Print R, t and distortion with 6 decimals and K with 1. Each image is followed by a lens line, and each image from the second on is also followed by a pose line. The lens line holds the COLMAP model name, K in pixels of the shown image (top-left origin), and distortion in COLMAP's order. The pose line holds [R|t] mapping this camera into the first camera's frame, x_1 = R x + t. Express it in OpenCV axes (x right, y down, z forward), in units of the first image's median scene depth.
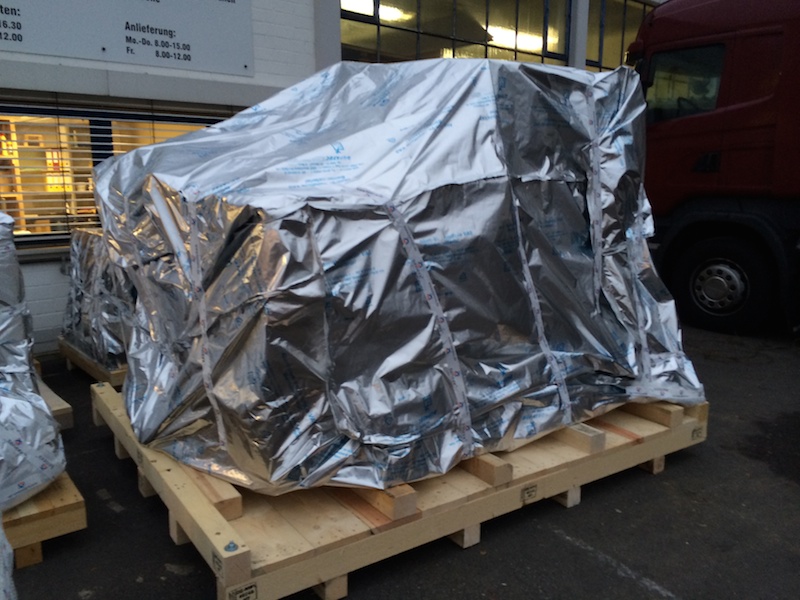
lens RADIAL K [[682.5, 0, 400.0], [0, 682.5, 300.0], [0, 0, 1]] dist [0.013144, 0.006079]
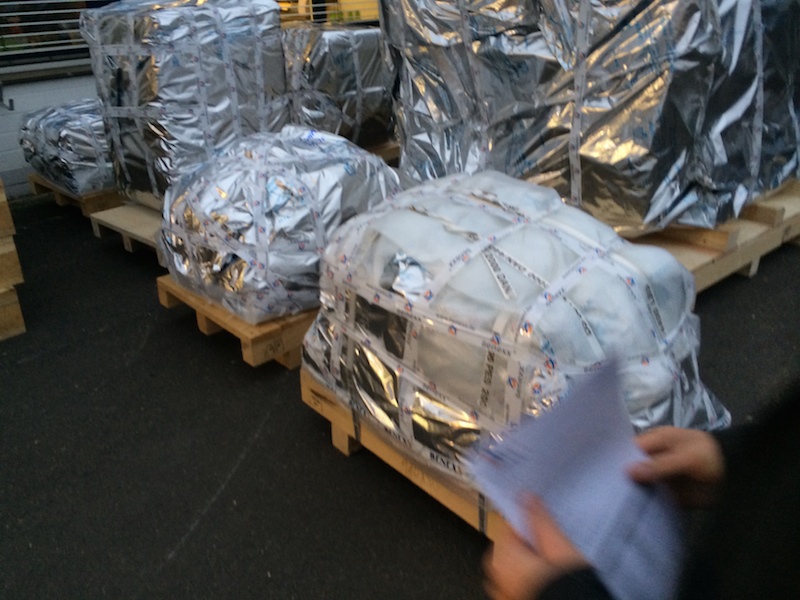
lens RADIAL K [[682.5, 0, 400.0], [0, 682.5, 300.0], [0, 0, 1]] dist [0.013144, 0.006079]
pose [[0.992225, -0.070597, 0.102494, -0.699319], [0.042355, 0.965934, 0.255299, 0.068421], [-0.117026, -0.248973, 0.961414, -0.120916]]
